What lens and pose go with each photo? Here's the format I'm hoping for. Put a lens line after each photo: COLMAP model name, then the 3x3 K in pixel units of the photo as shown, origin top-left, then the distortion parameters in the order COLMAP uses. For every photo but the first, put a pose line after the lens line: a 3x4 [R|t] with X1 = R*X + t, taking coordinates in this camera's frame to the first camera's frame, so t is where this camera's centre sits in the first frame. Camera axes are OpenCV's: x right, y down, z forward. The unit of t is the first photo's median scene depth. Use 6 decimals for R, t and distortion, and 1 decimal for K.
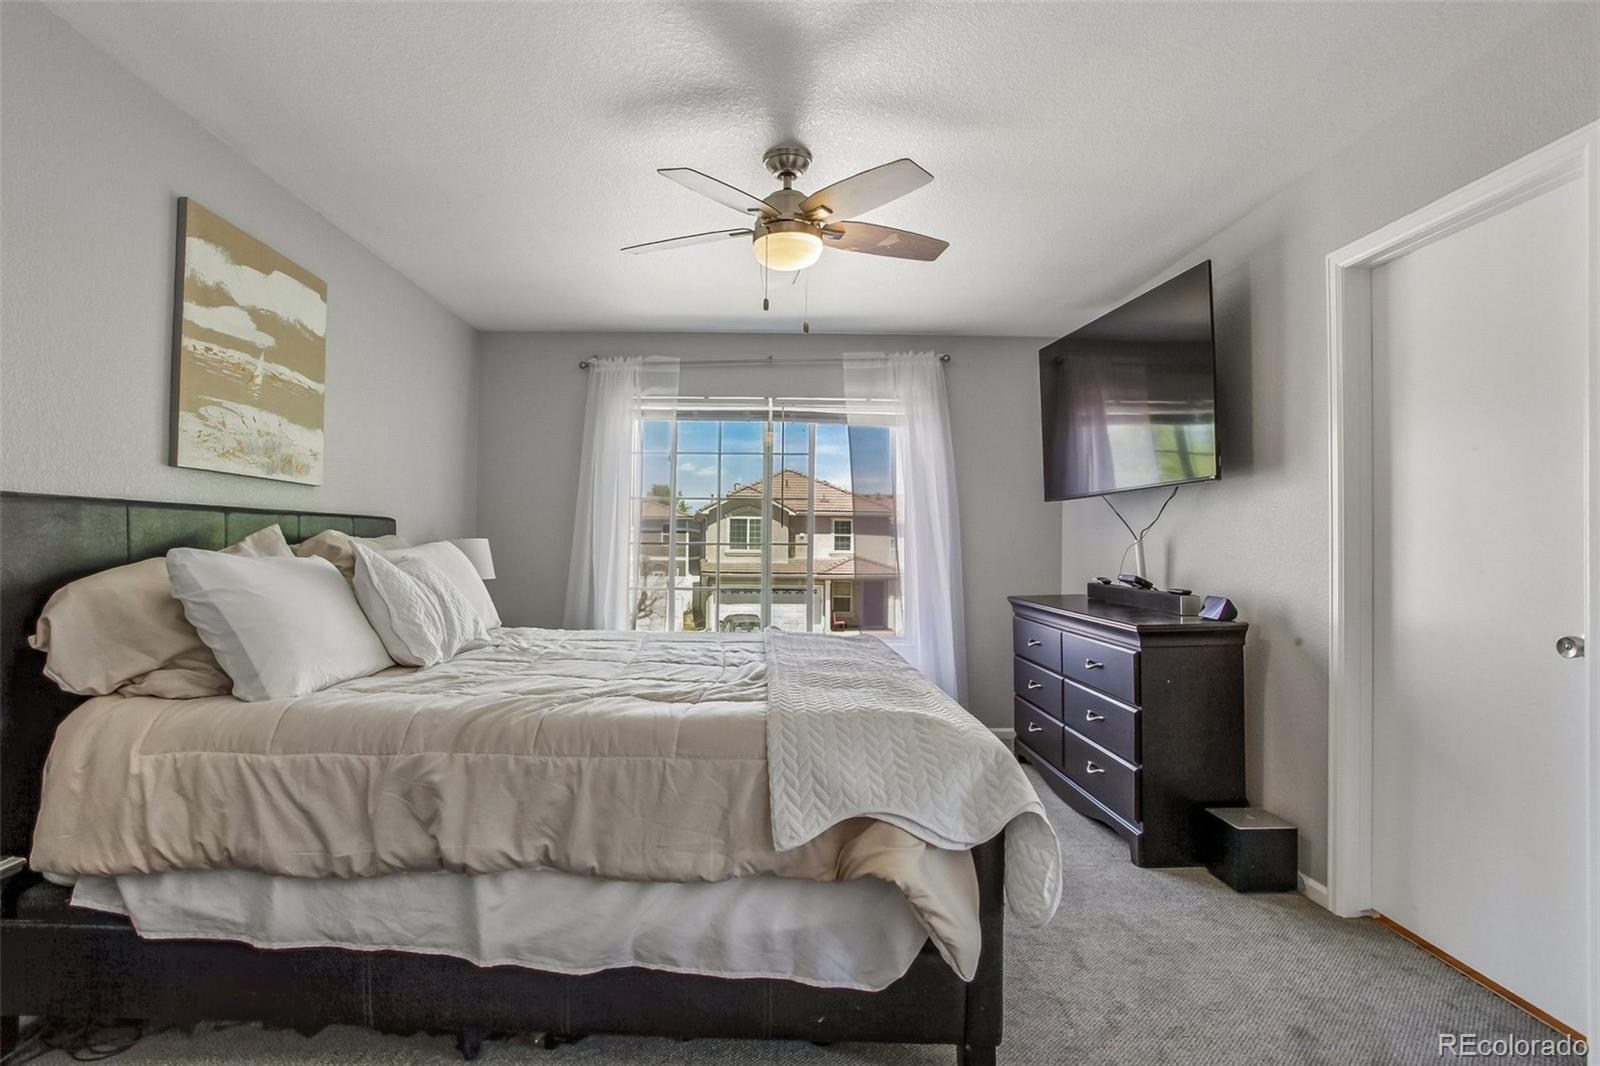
lens RADIAL K [[815.0, 0, 756.4], [0, 815.0, 540.2], [0, 0, 1]] dist [-0.040029, 0.001632]
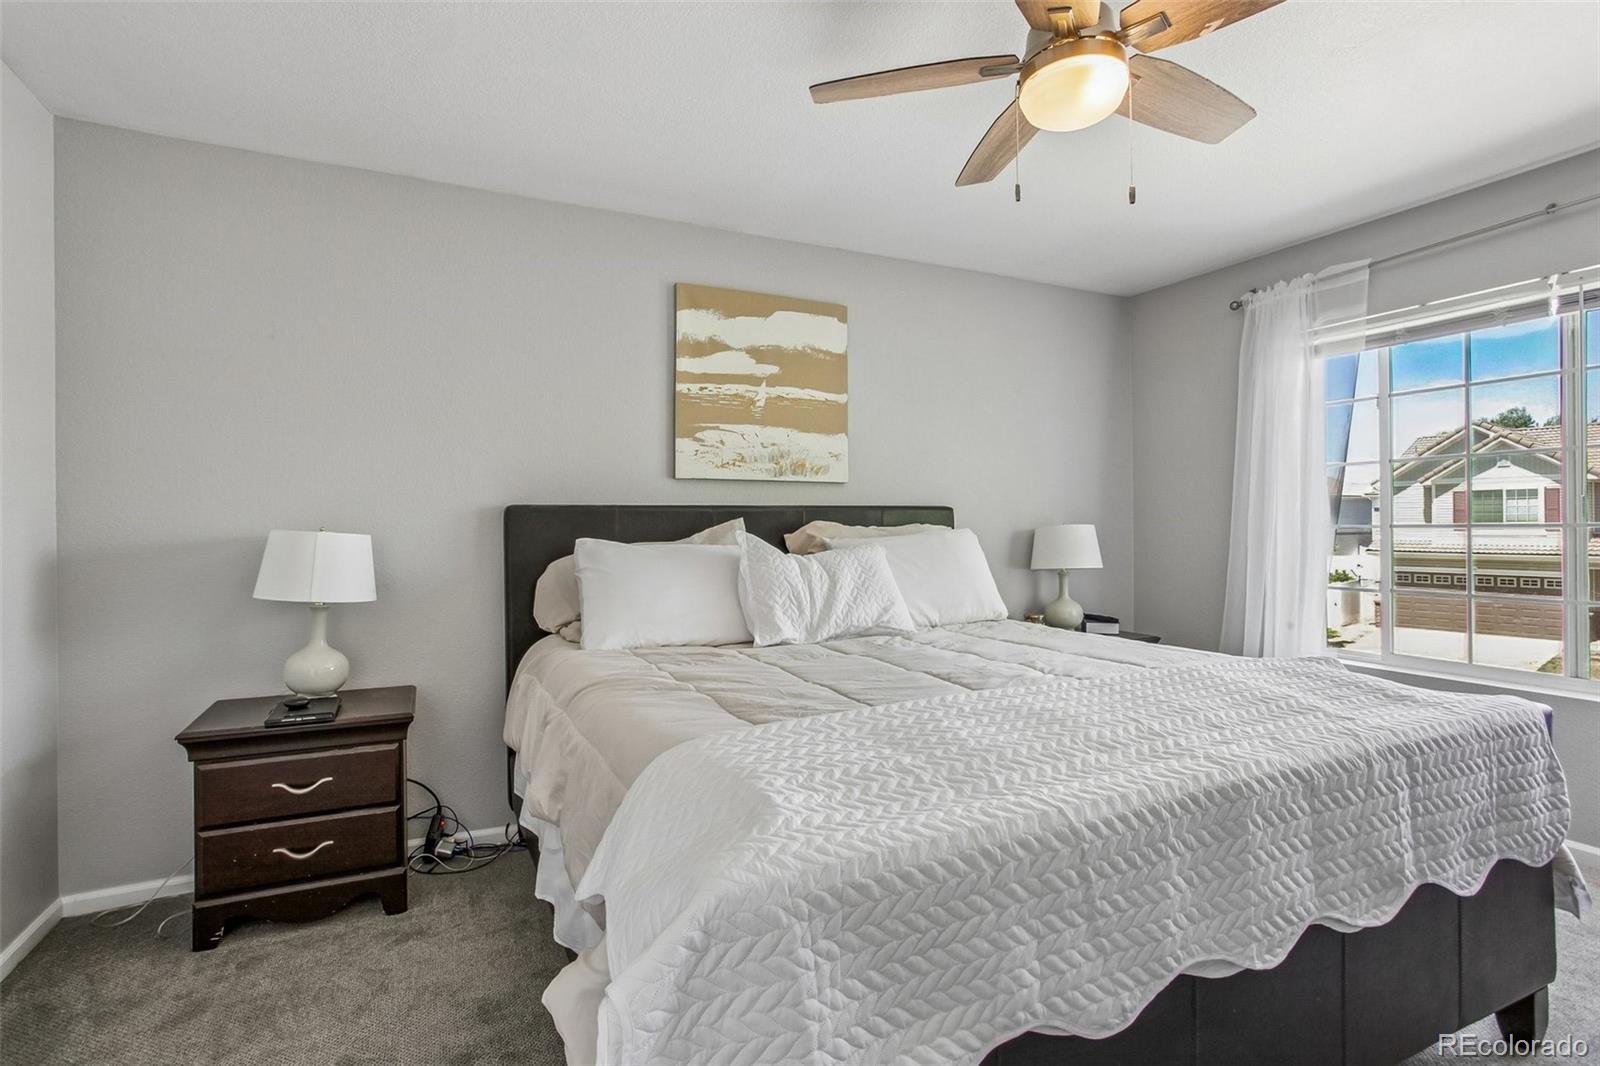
lens RADIAL K [[785.0, 0, 800.4], [0, 785.0, 531.7], [0, 0, 1]] dist [-0.049550, 0.028530]
pose [[0.452831, -0.006885, -0.891570, 0.483283], [0.015138, 0.999885, -0.000032, 0.002762], [0.891468, -0.013482, 0.452883, 0.477812]]
